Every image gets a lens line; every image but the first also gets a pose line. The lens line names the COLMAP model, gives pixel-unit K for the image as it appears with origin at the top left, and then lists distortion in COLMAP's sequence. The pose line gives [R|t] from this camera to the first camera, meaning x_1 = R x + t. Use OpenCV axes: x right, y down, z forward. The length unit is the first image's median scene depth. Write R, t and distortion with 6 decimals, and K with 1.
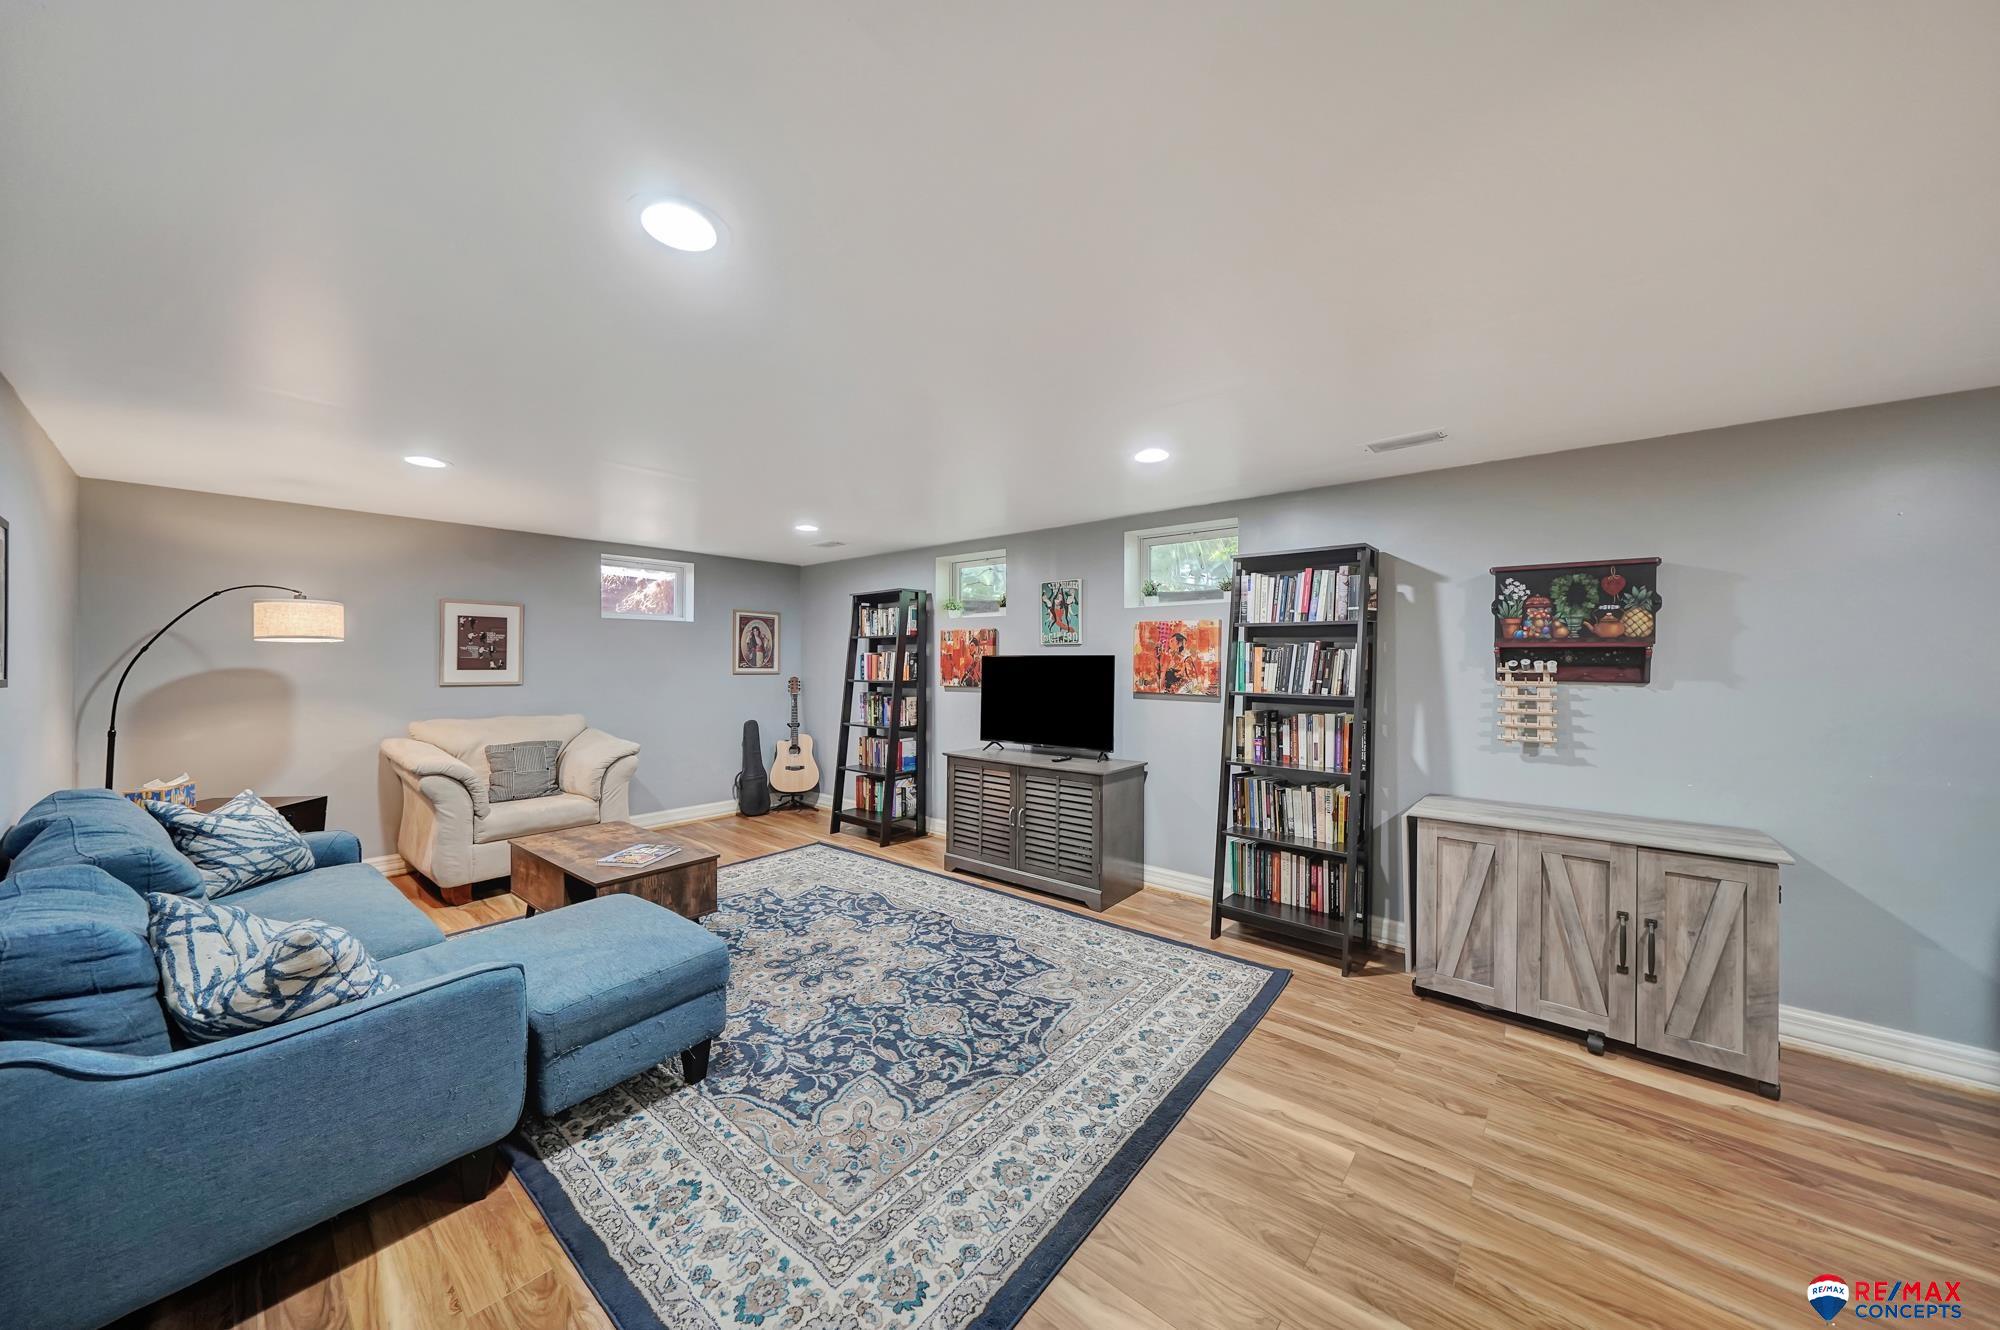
lens RADIAL K [[686.7, 0, 993.3], [0, 686.7, 657.3], [0, 0, 1]] dist [-0.003123, -0.000062]
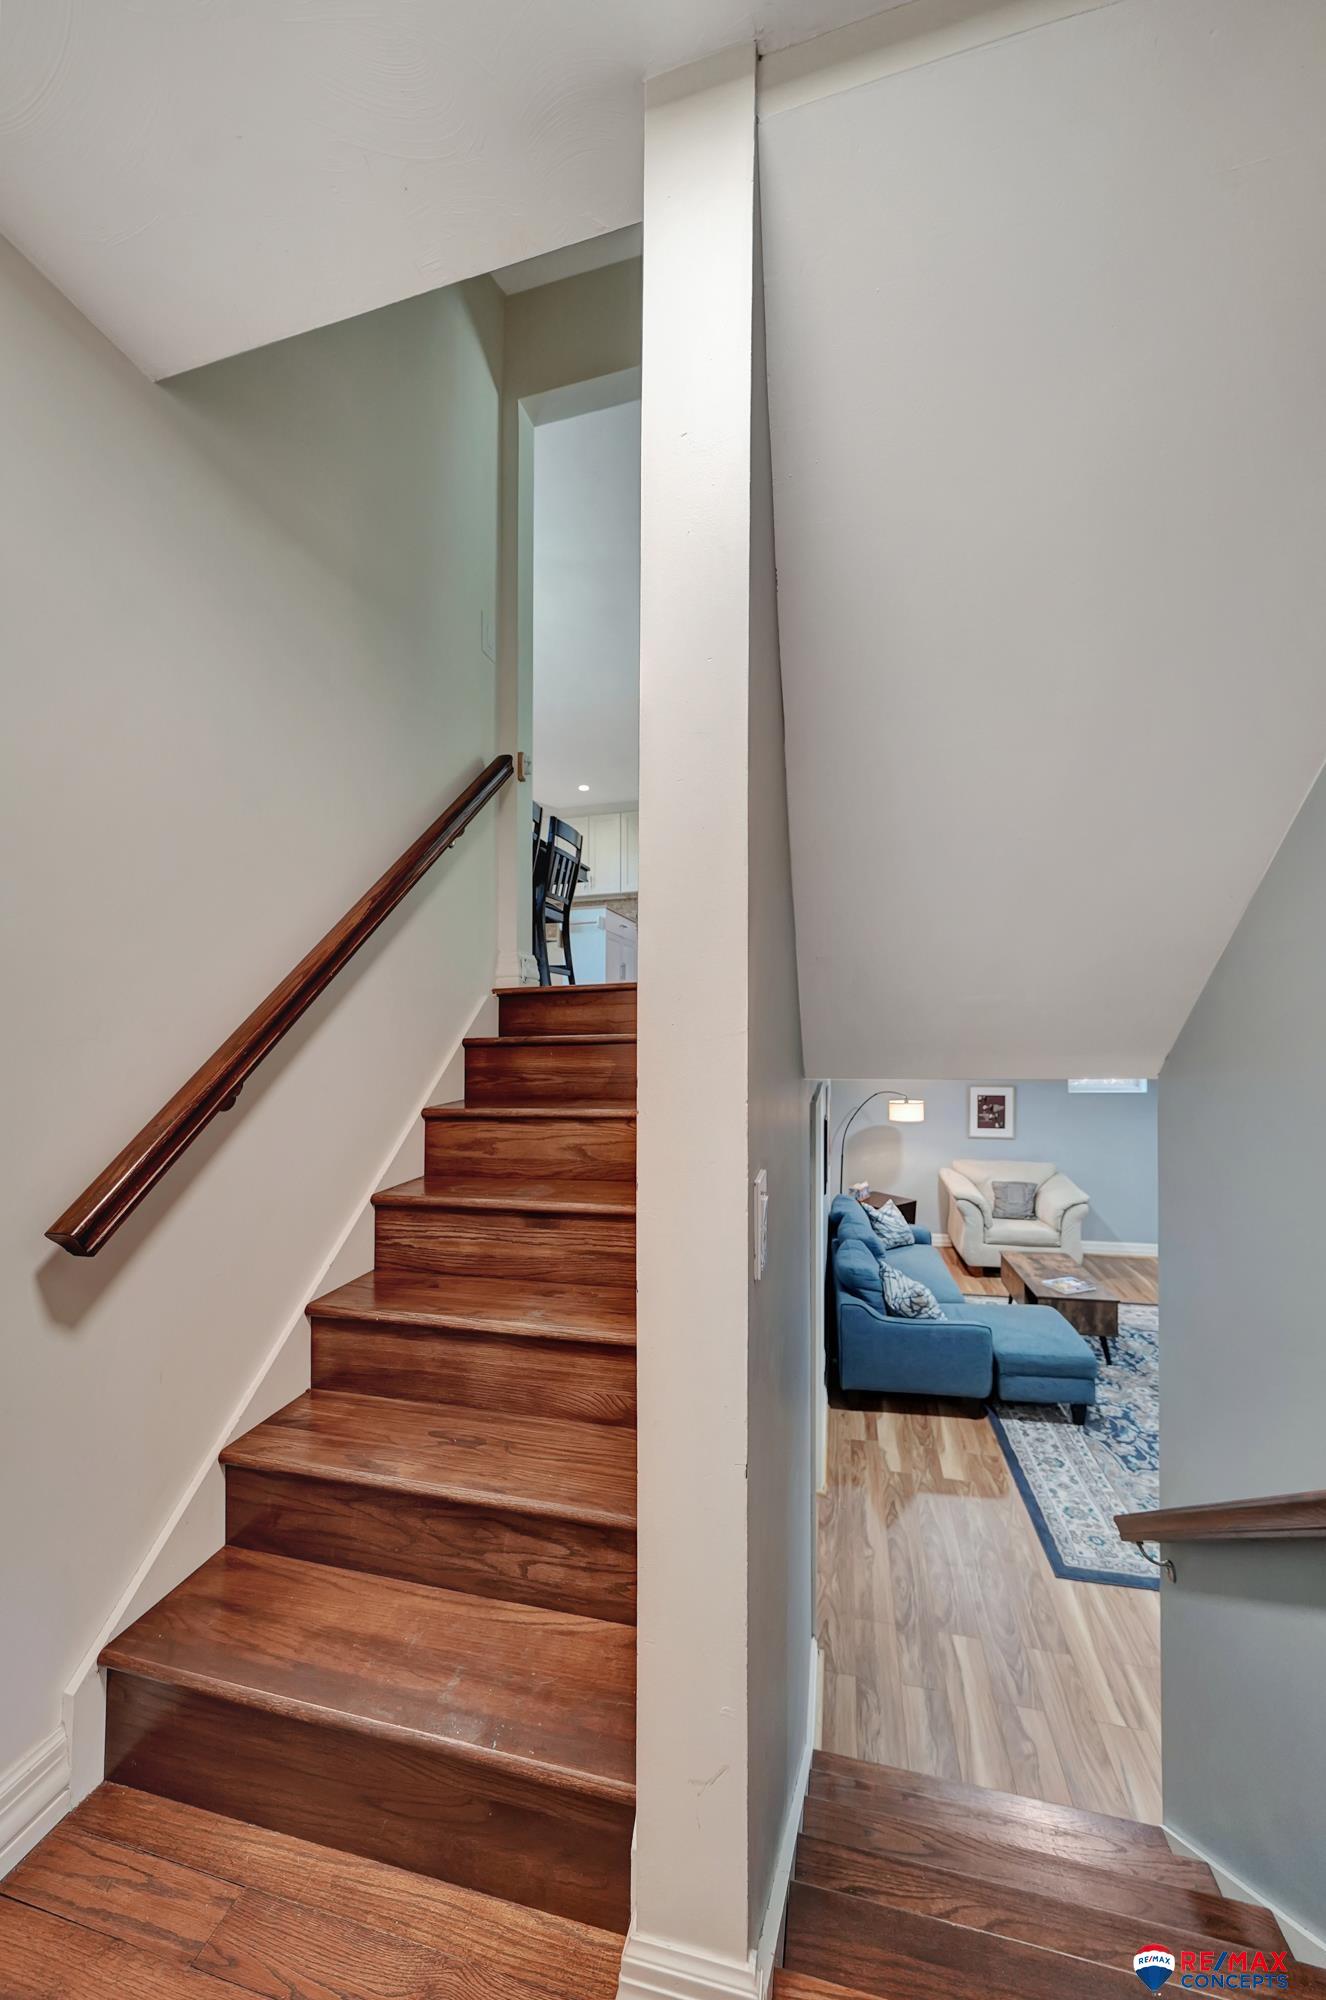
lens RADIAL K [[711.6, 0, 666.1], [0, 711.6, 1046.2], [0, 0, 1]] dist [-0.002643, -0.000142]
pose [[0.460193, 0.015216, -0.887689, 0.519410], [0.013516, 0.999617, 0.024141, -0.323932], [0.887716, -0.023107, 0.459811, -0.591681]]
